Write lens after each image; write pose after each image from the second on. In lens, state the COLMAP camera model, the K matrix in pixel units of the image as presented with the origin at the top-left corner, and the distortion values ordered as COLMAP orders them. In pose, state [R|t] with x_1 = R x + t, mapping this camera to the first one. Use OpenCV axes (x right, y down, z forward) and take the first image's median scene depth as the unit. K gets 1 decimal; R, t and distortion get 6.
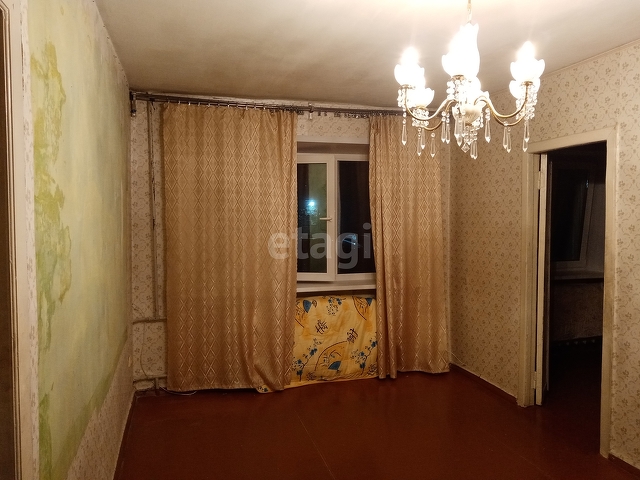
lens RADIAL K [[503.8, 0, 320.0], [0, 503.8, 240.0], [0, 0, 1]] dist [0.005981, -0.039066]
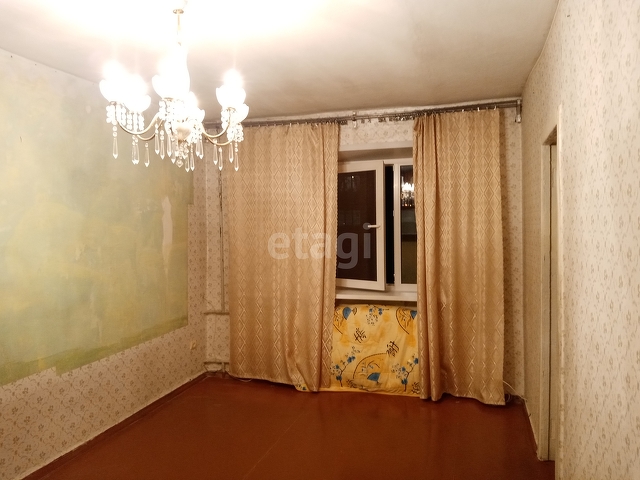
lens RADIAL K [[503.8, 0, 320.0], [0, 503.8, 240.0], [0, 0, 1]] dist [0.005981, -0.039066]
pose [[0.841015, 0.007060, -0.540966, 0.472295], [-0.018813, 0.999692, -0.016202, 0.002497], [0.540685, 0.023803, 0.840889, 0.119267]]
